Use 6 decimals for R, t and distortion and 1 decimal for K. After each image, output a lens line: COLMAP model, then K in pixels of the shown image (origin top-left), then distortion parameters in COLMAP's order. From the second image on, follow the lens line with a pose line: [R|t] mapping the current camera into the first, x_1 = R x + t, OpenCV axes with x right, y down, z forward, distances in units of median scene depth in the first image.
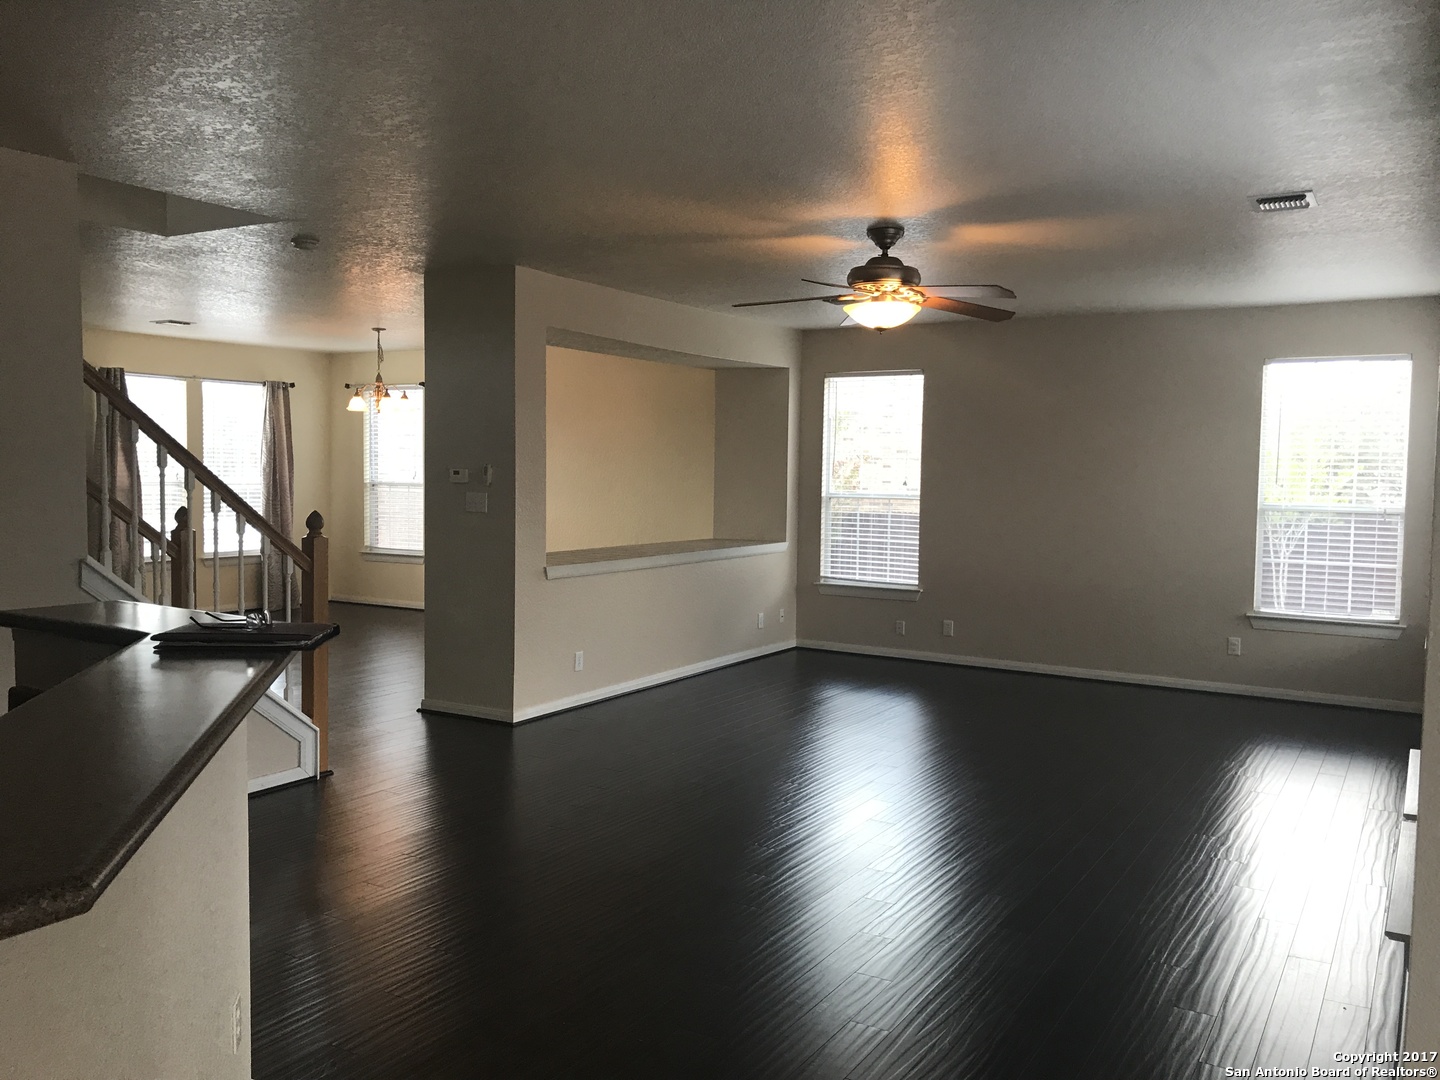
lens RADIAL K [[1174.5, 0, 725.8], [0, 1174.5, 538.3], [0, 0, 1]] dist [0.023360, -0.033861]
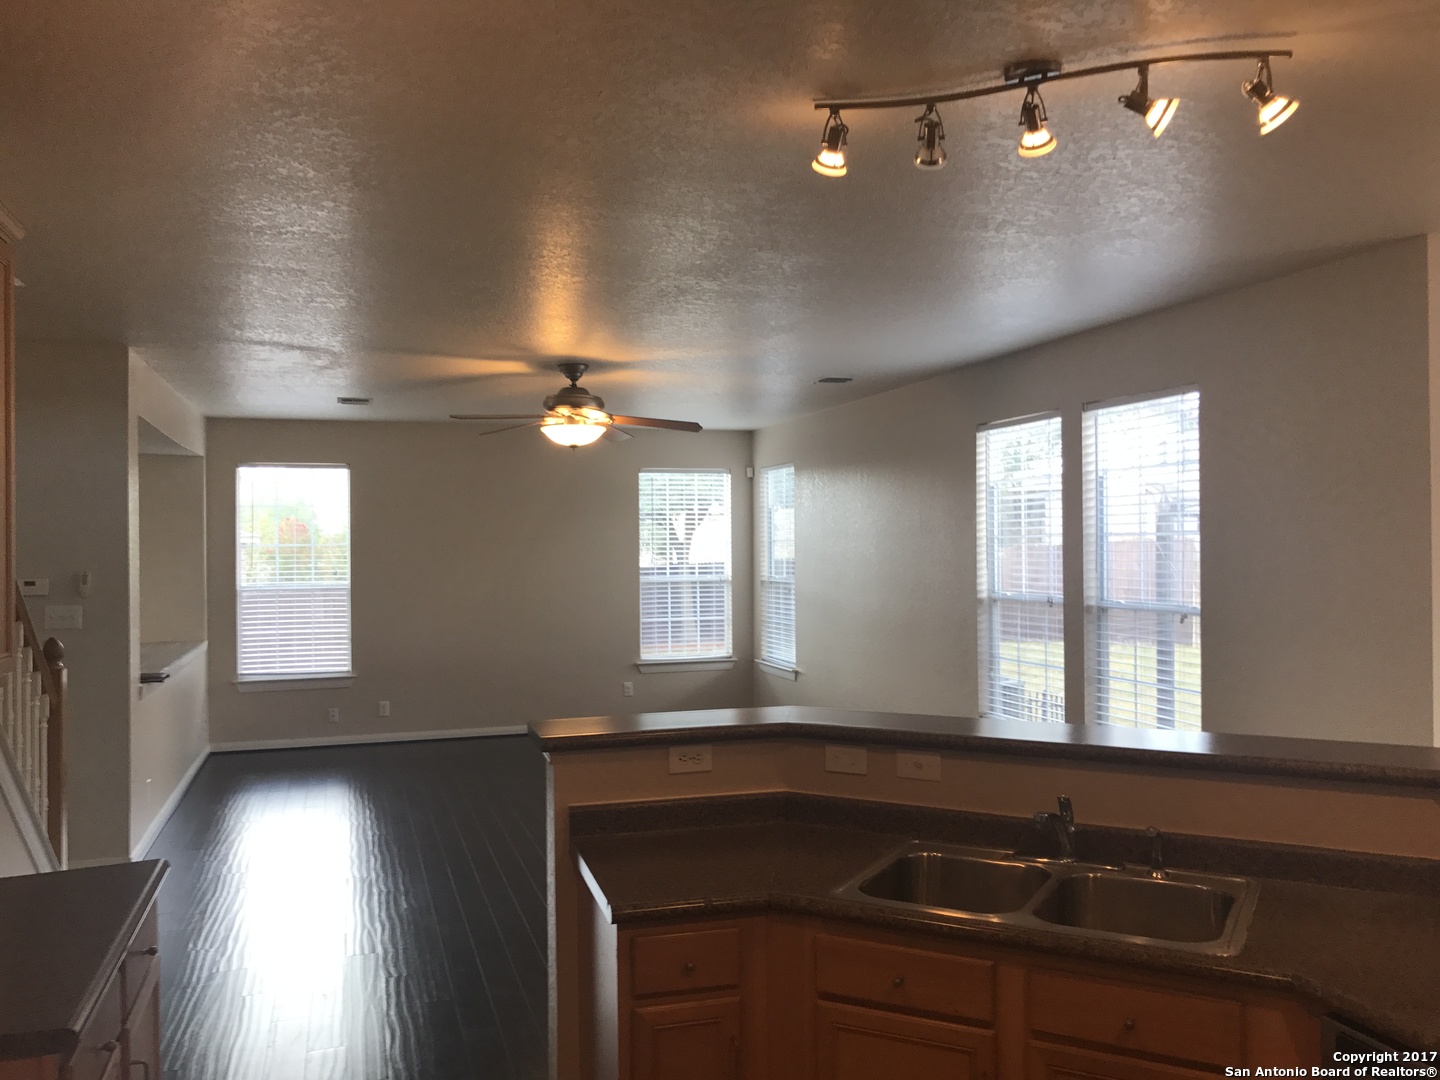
lens RADIAL K [[1174.5, 0, 731.8], [0, 1174.5, 539.3], [0, 0, 1]] dist [0.023360, -0.033861]
pose [[0.647786, -0.019917, 0.761562, -0.399969], [0.067130, 0.997262, -0.031019, -0.020589], [-0.758859, 0.071217, 0.647349, 0.063525]]
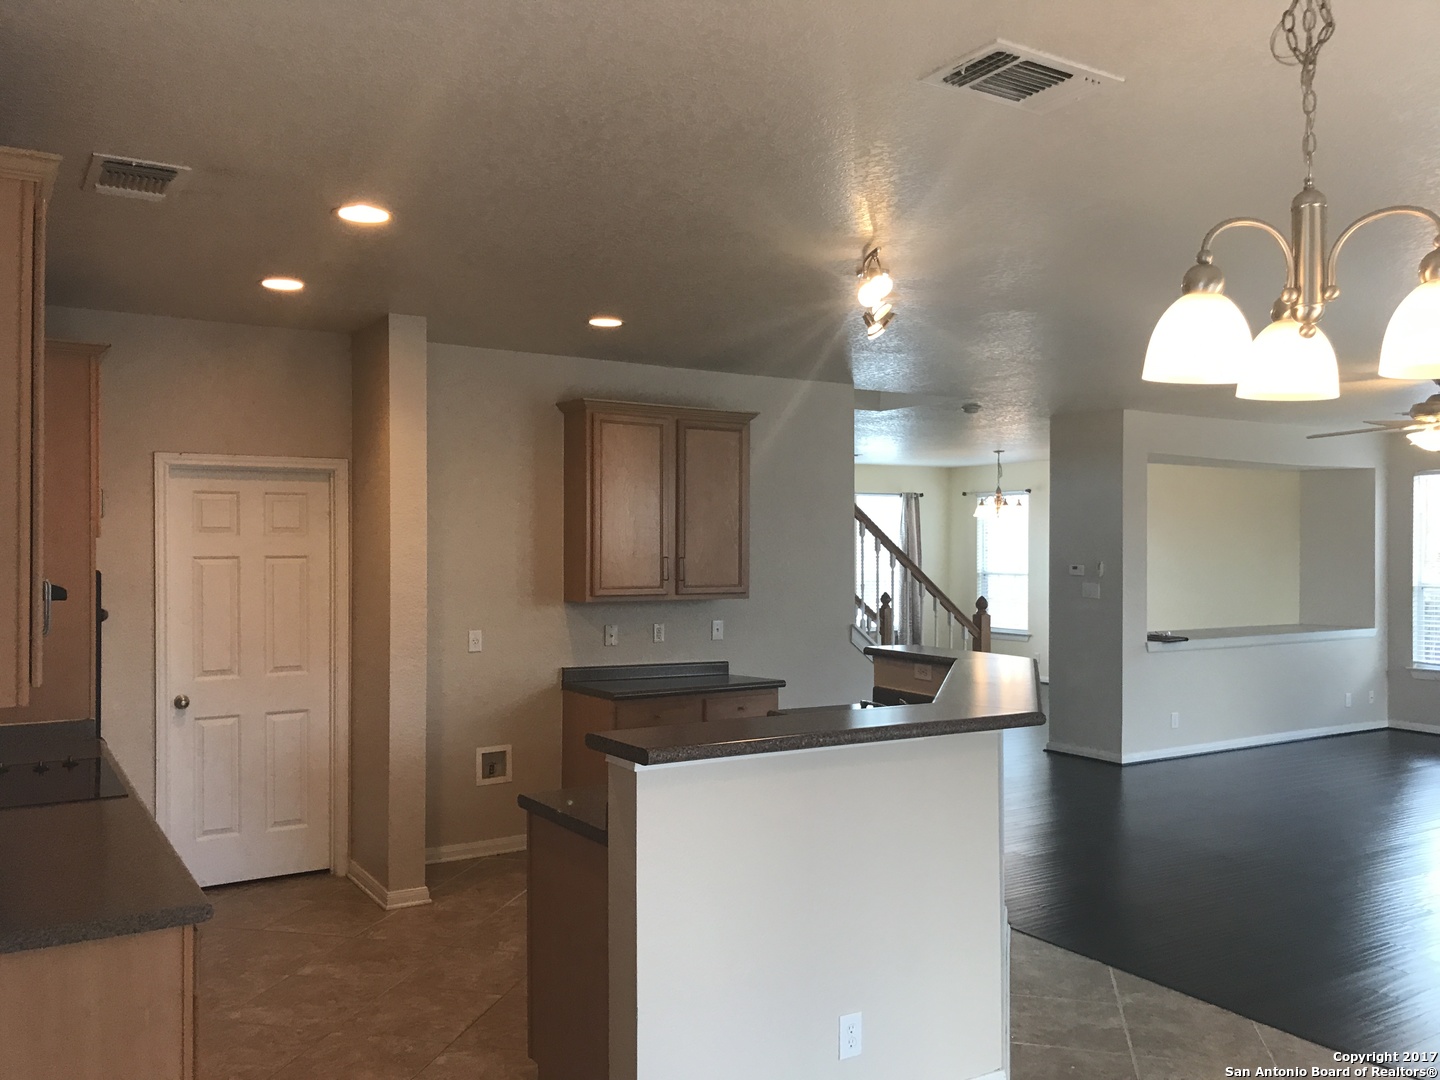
lens RADIAL K [[1174.5, 0, 718.9], [0, 1174.5, 549.4], [0, 0, 1]] dist [0.023360, -0.033861]
pose [[0.888312, -0.010765, -0.459114, 0.014257], [-0.018566, 0.998066, -0.059325, 0.006488], [0.458864, 0.061223, 0.886395, -0.249616]]
